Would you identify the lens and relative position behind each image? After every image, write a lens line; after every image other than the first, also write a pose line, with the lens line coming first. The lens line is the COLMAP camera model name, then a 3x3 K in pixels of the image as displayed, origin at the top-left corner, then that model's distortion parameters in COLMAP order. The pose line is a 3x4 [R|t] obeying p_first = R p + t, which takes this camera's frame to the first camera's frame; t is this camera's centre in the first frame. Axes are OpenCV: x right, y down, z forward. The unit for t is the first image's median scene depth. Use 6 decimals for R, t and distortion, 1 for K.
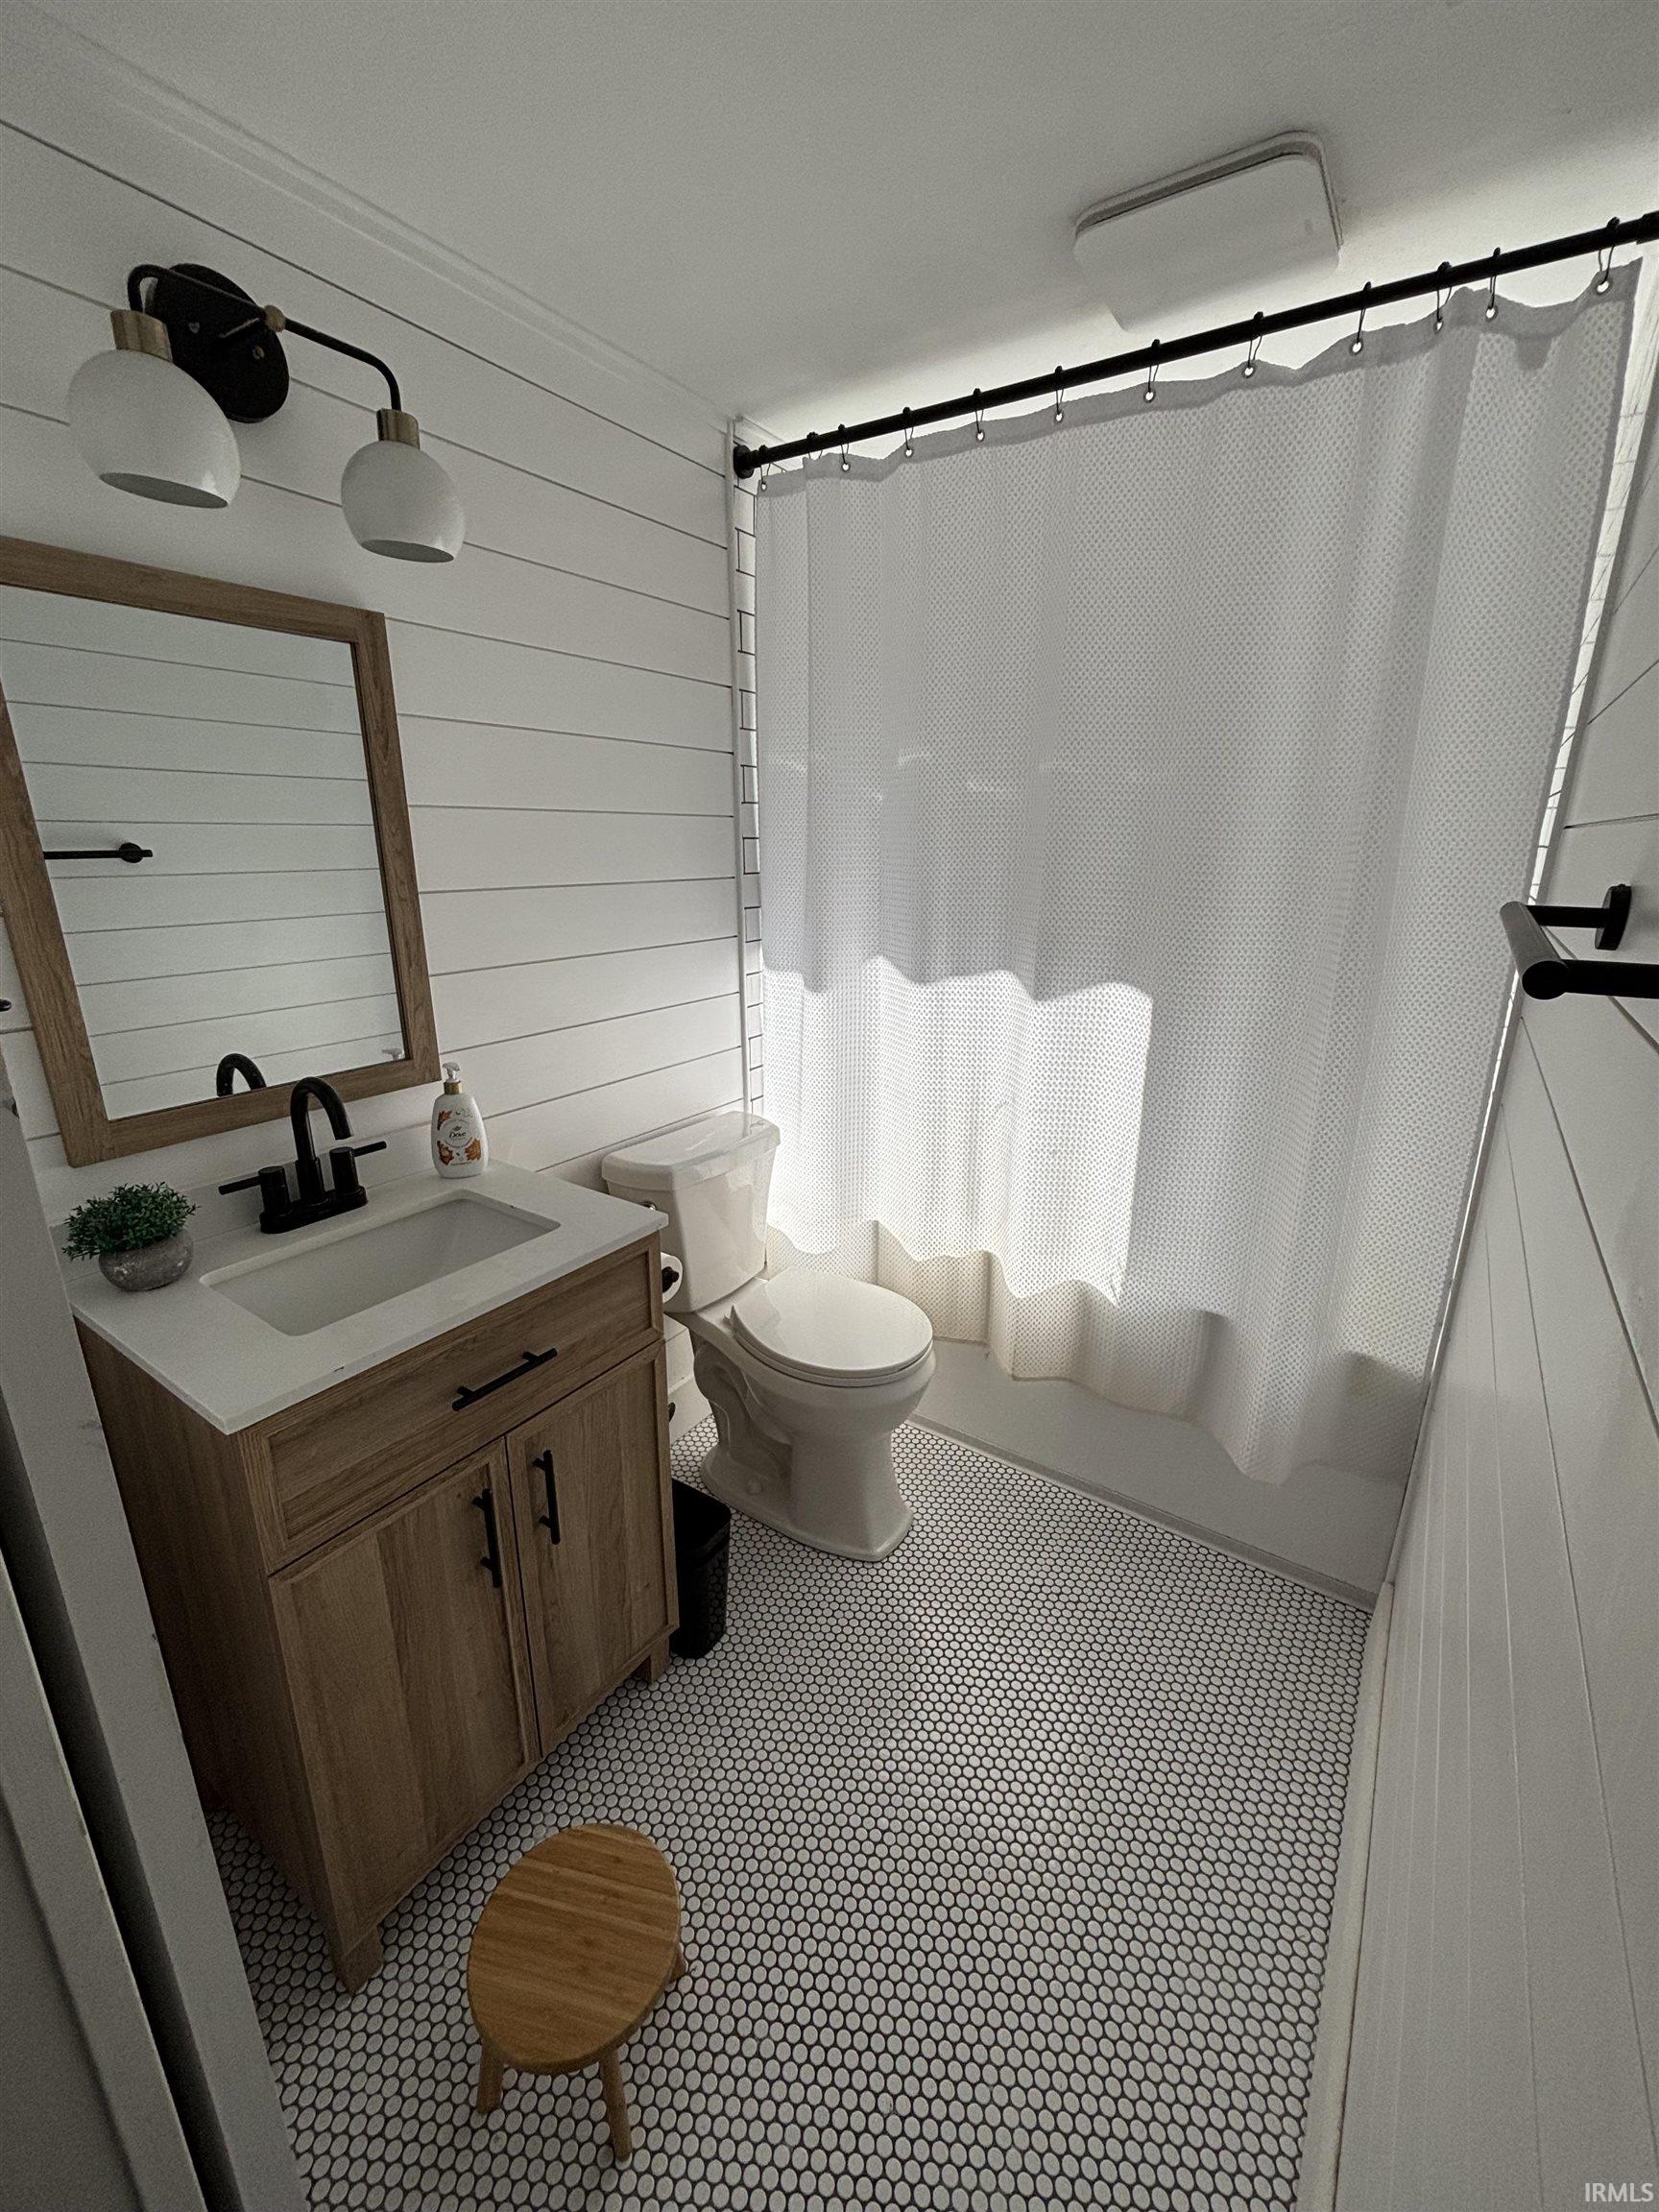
lens RADIAL K [[894.0, 0, 828.8], [0, 894.0, 1102.3], [0, 0, 1]] dist [0.003996, 0.000596]
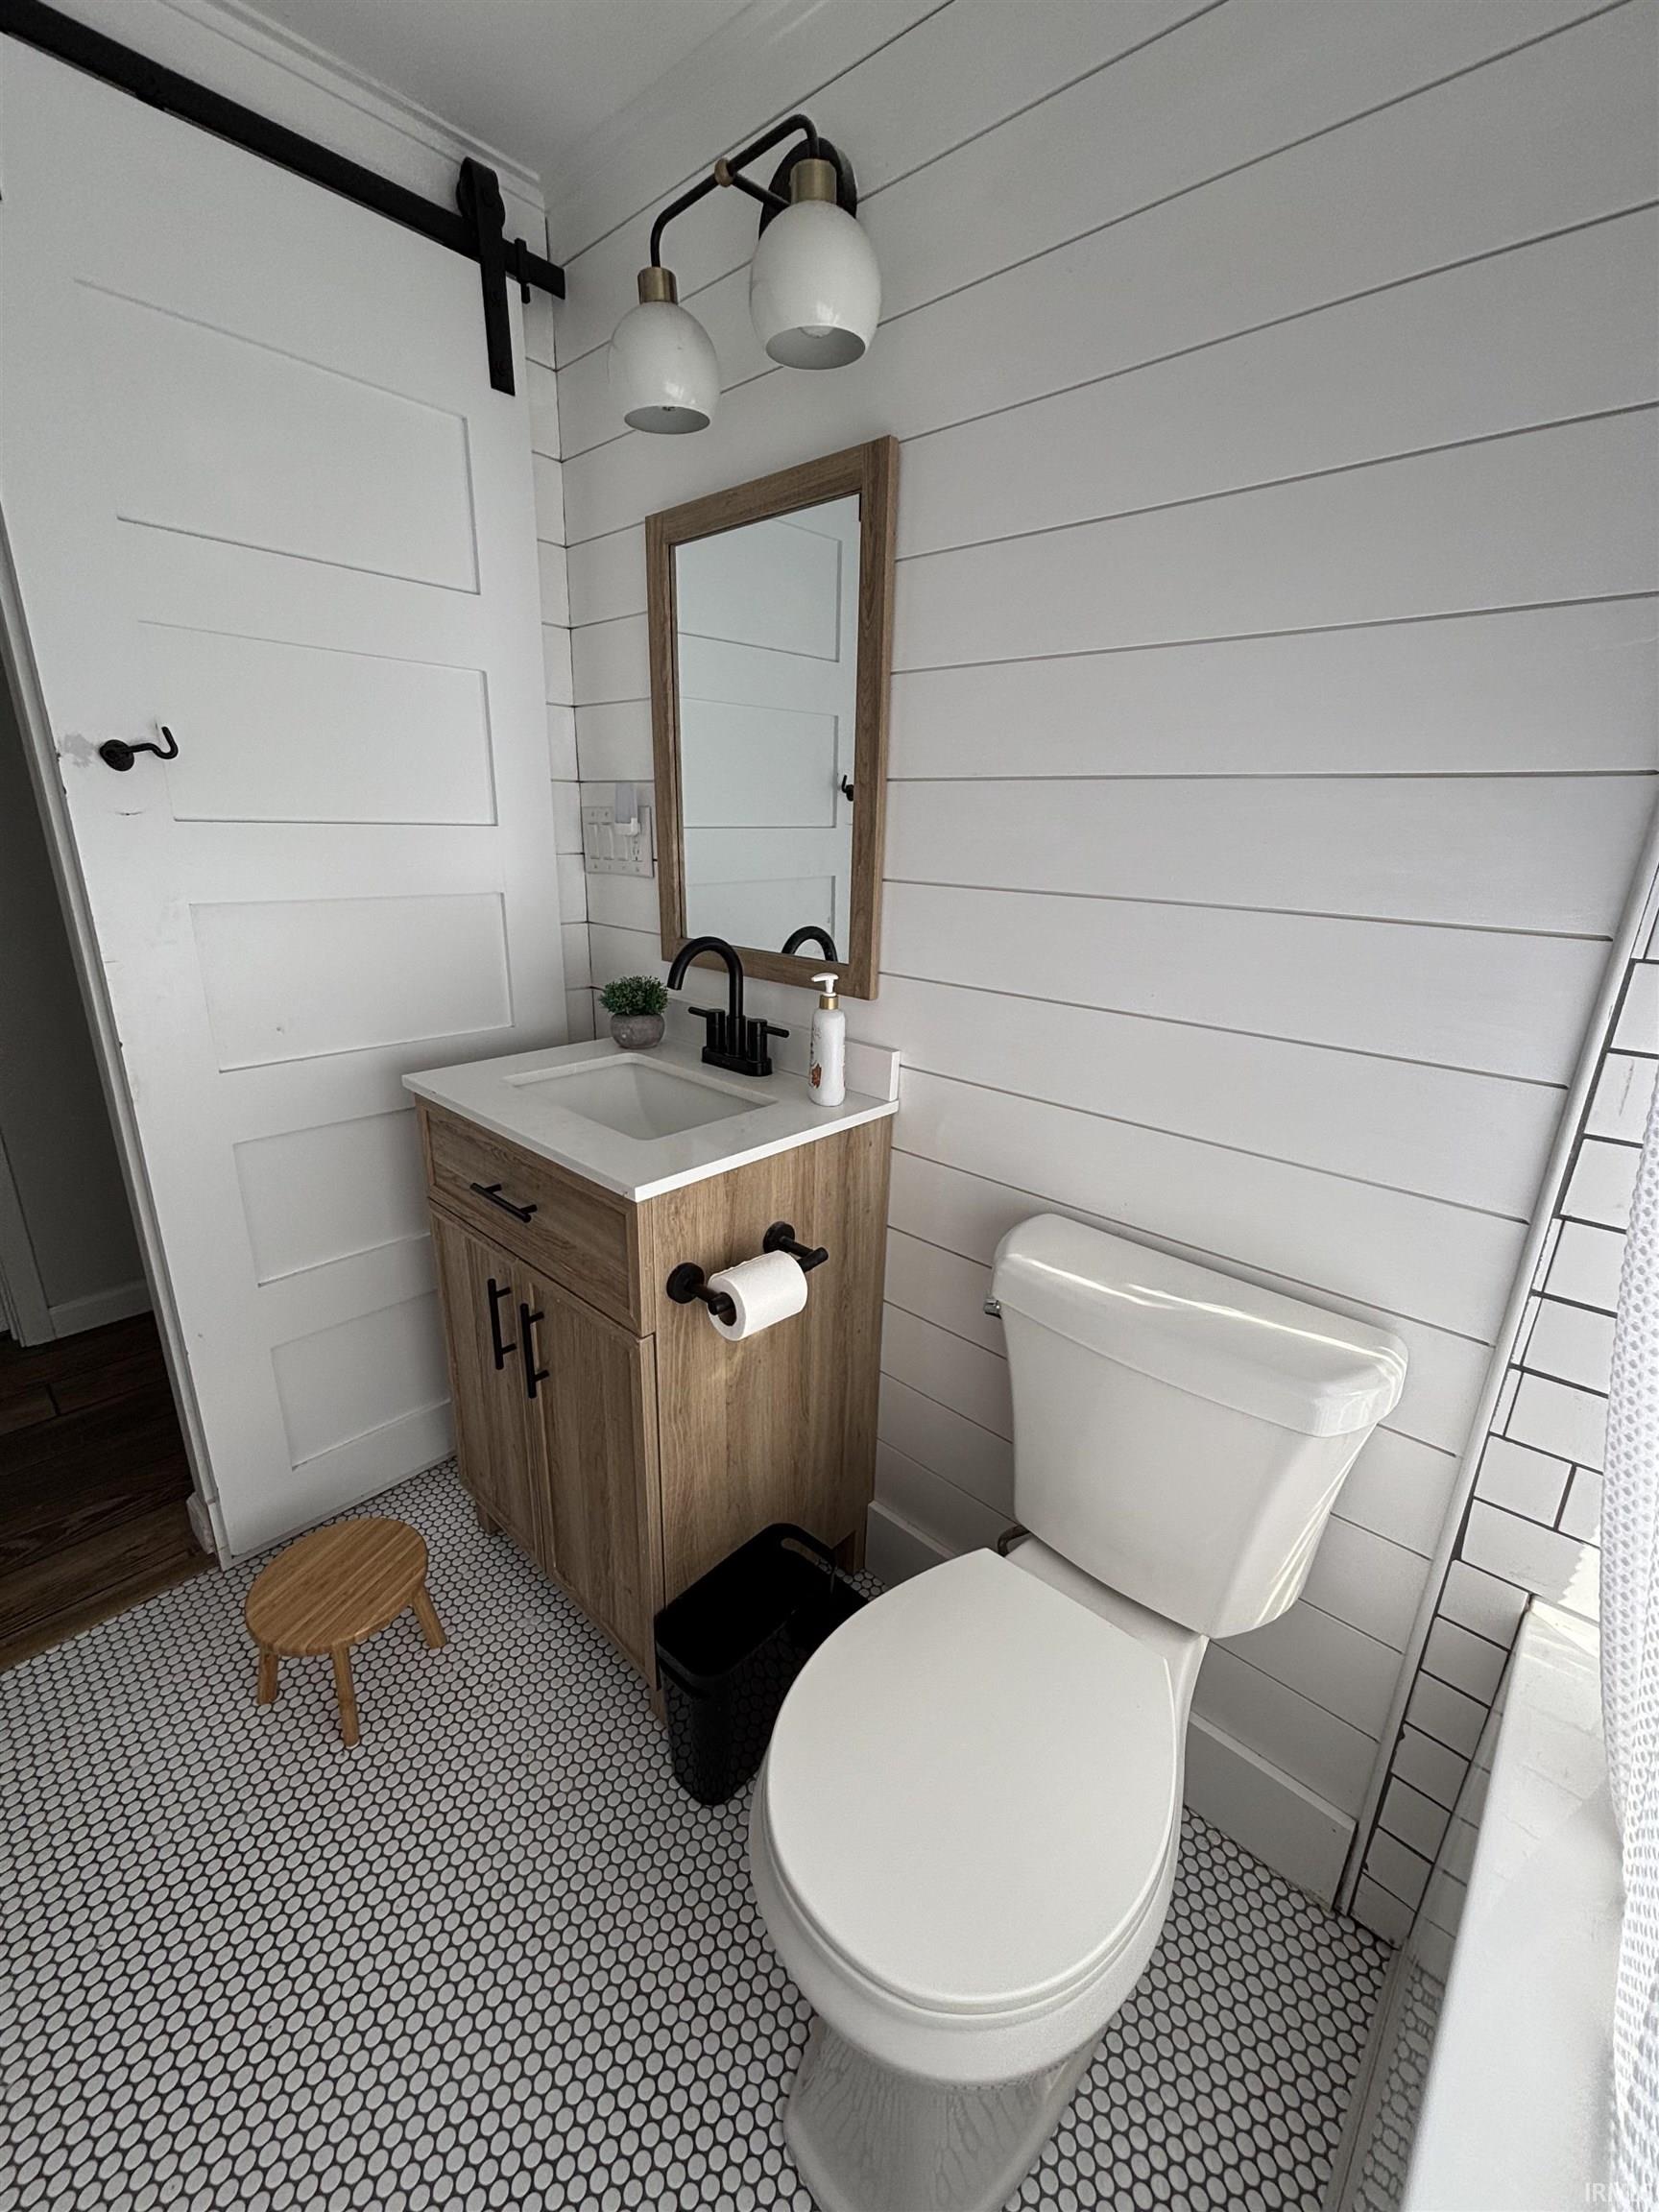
lens RADIAL K [[894.0, 0, 828.8], [0, 894.0, 1102.3], [0, 0, 1]] dist [0.003996, 0.000596]
pose [[-0.144586, 0.292410, -0.945300, 0.496593], [-0.304993, 0.895654, 0.323702, -0.237253], [0.941315, 0.335113, -0.040316, 1.186655]]
